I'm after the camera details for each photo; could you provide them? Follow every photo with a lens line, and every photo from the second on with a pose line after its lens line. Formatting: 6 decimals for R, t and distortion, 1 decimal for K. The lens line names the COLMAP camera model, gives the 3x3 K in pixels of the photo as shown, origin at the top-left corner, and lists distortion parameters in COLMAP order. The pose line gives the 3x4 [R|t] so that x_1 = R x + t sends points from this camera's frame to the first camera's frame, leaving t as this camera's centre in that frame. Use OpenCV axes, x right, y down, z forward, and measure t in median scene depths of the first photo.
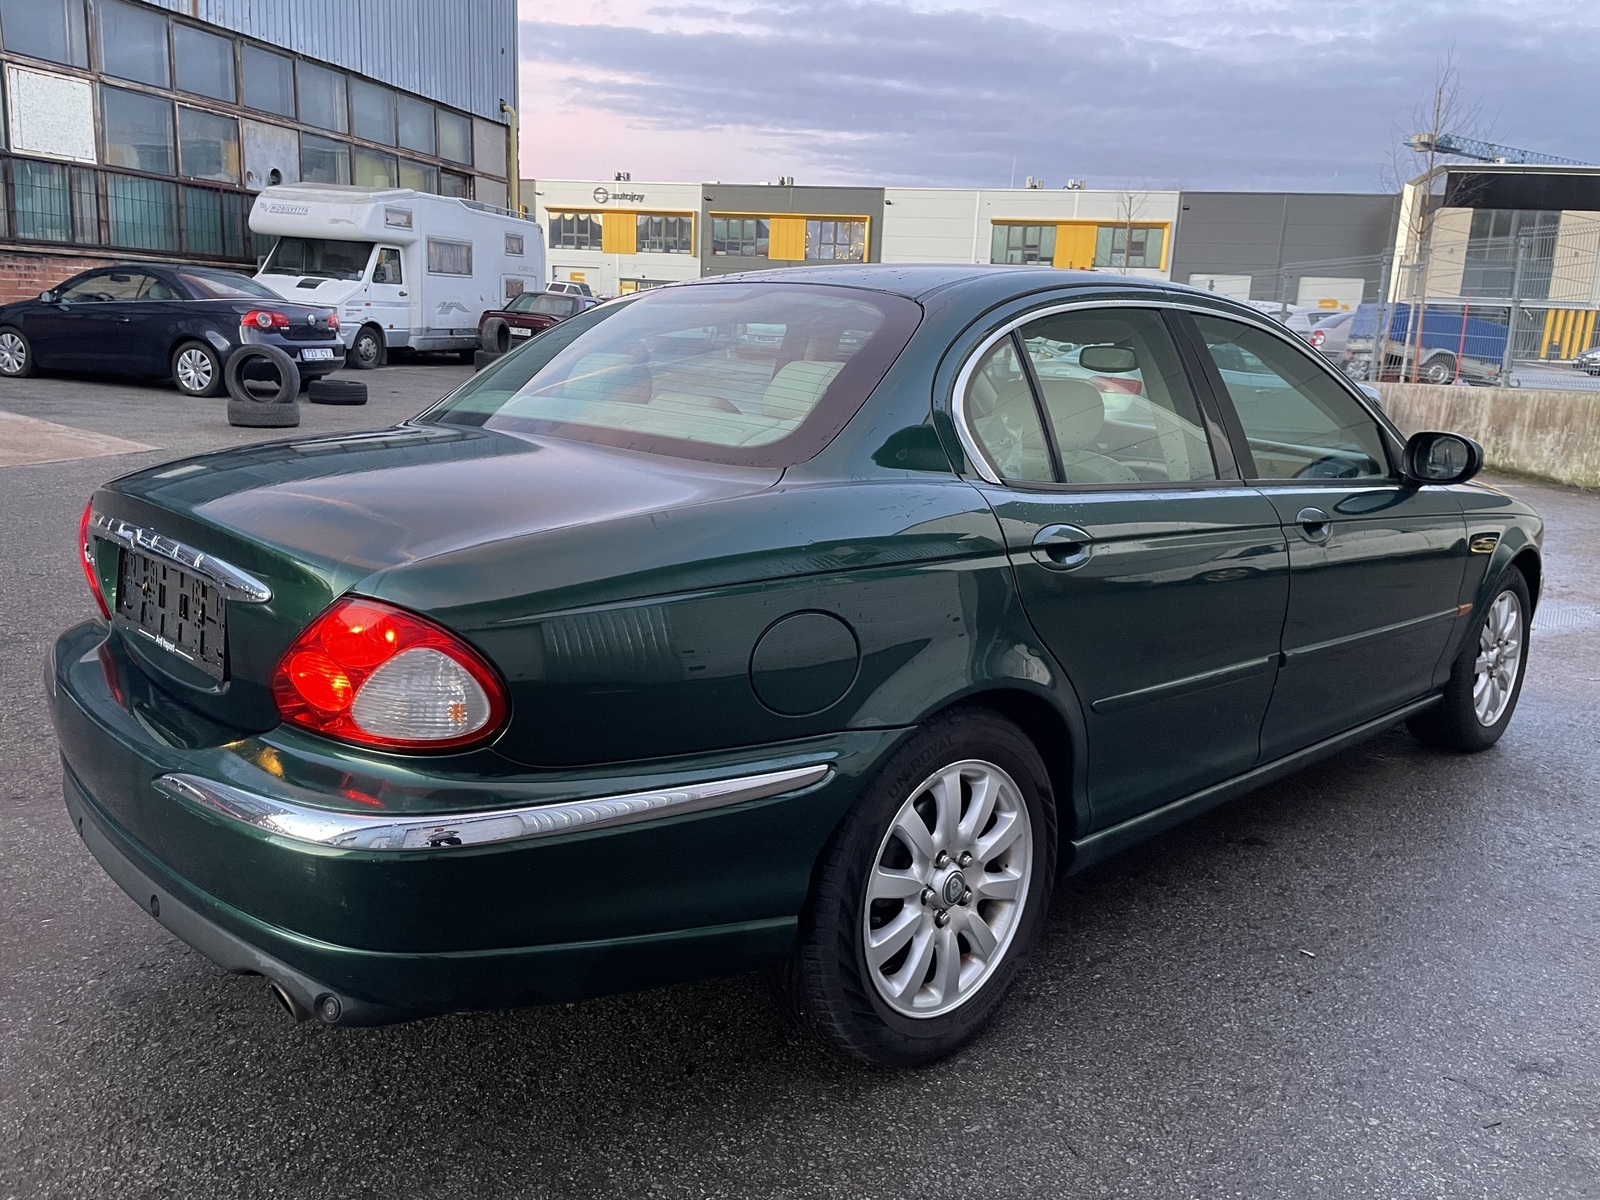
lens RADIAL K [[1201.4, 0, 799.3], [0, 1201.4, 589.6], [0, 0, 1]] dist [0.092818, -0.121438]
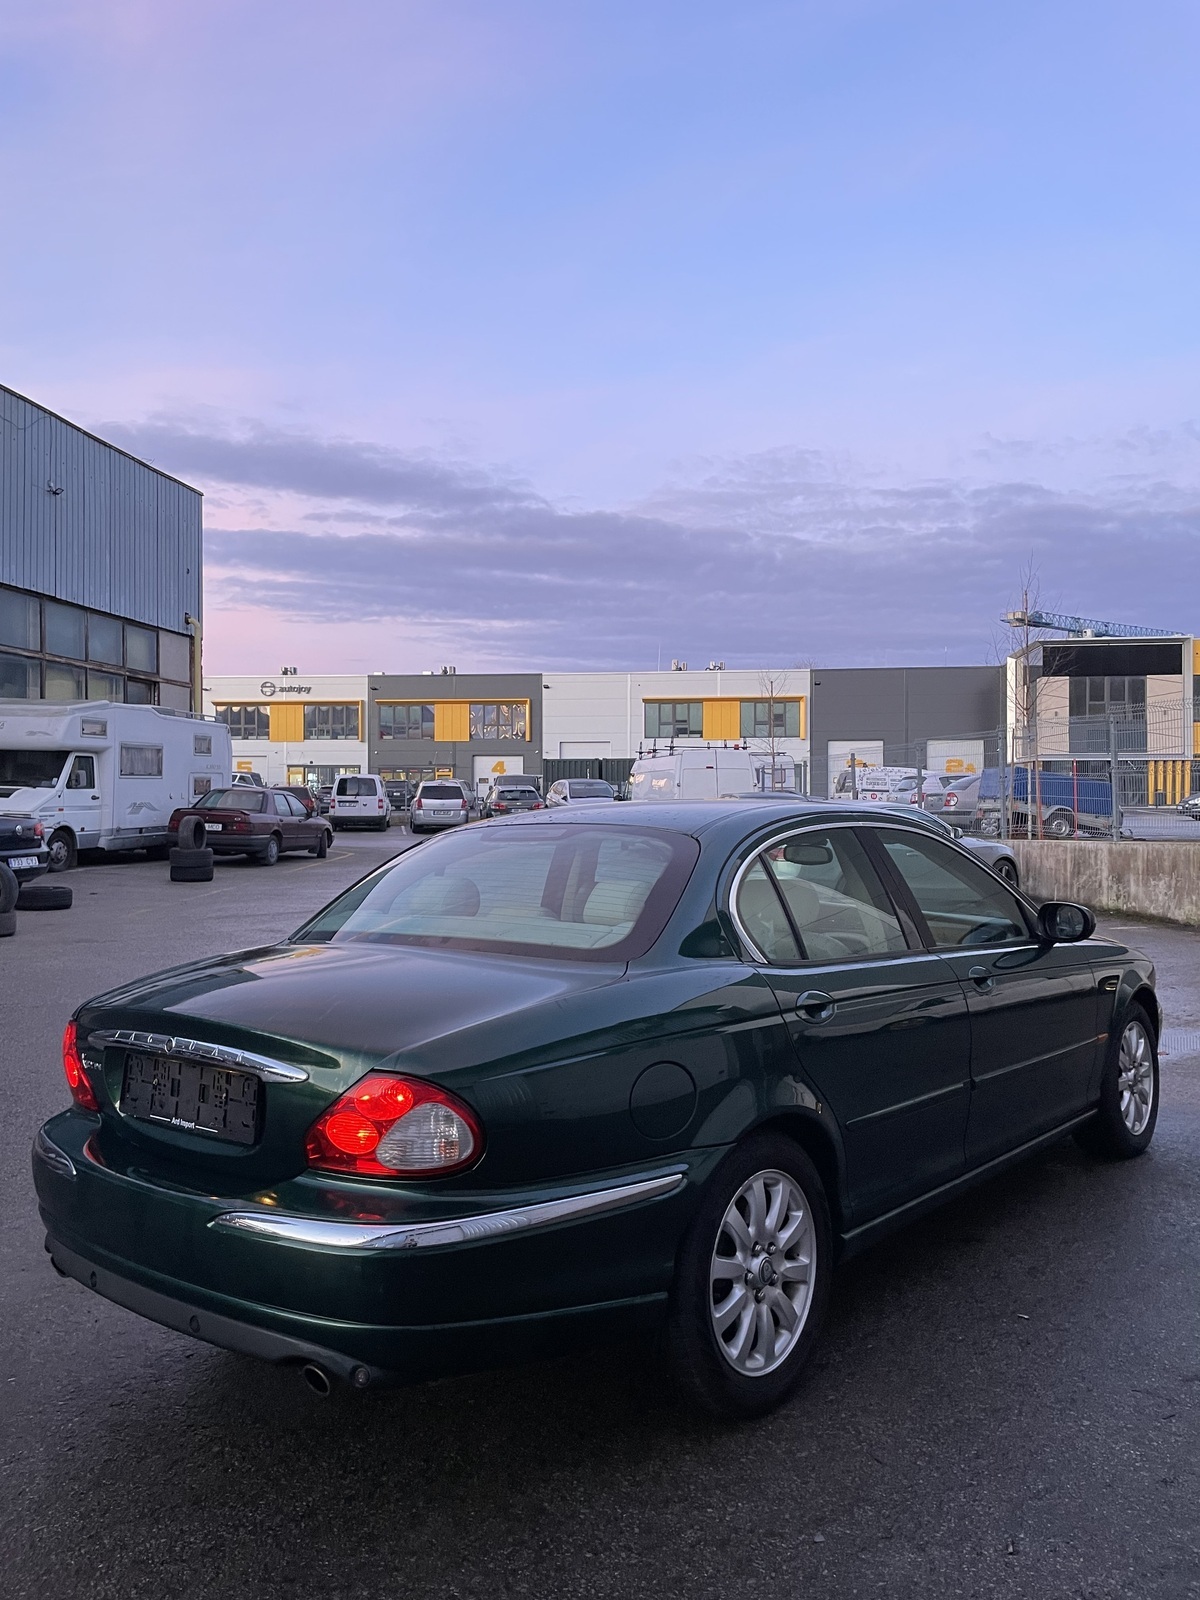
lens RADIAL K [[1201.4, 0, 593.5], [0, 1201.4, 799.0], [0, 0, 1]] dist [0.092818, -0.121438]
pose [[0.993105, -0.043719, 0.108770, -0.093729], [0.065797, 0.975799, -0.208537, 0.002506], [-0.097021, 0.214256, 0.971947, -0.203680]]
